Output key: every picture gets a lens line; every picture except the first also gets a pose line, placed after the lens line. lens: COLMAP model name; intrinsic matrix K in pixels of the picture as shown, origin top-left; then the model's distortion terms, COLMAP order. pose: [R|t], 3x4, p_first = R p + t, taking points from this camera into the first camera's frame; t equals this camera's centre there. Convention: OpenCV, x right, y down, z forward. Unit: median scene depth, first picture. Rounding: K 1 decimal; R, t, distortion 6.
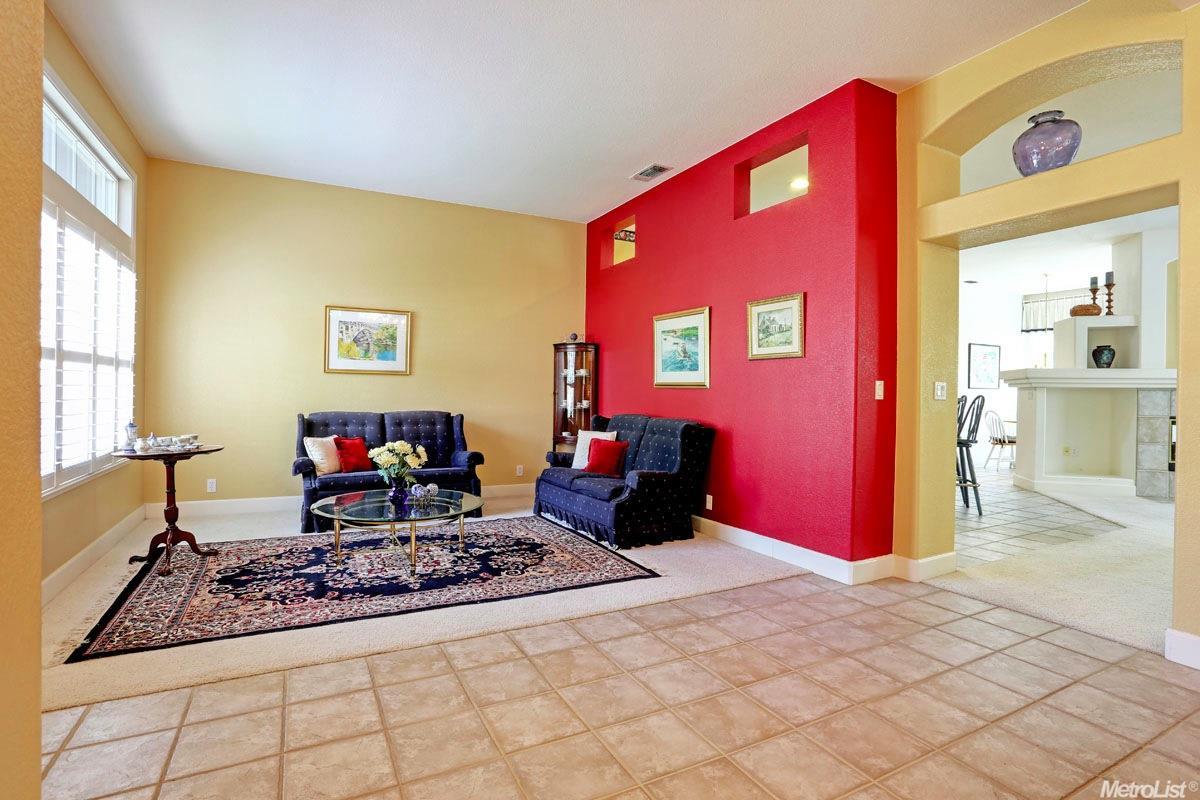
lens RADIAL K [[585.1, 0, 602.3], [0, 585.1, 392.6], [0, 0, 1]] dist [-0.077515, 0.033700]
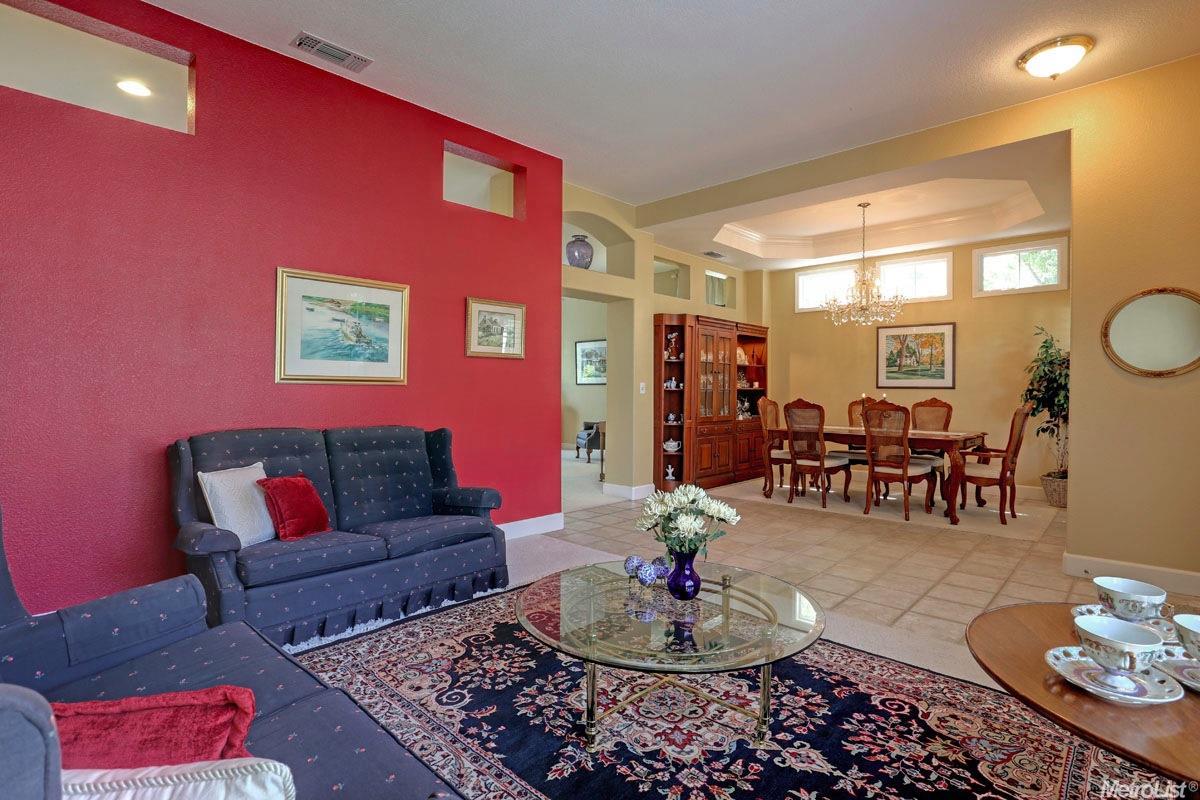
lens RADIAL K [[585.1, 0, 602.3], [0, 585.1, 392.6], [0, 0, 1]] dist [-0.077515, 0.033700]
pose [[-0.309879, -0.023805, 0.950478, -0.883722], [-0.010336, 0.999712, 0.021668, -0.021960], [-0.950720, -0.003110, -0.310035, 1.280370]]
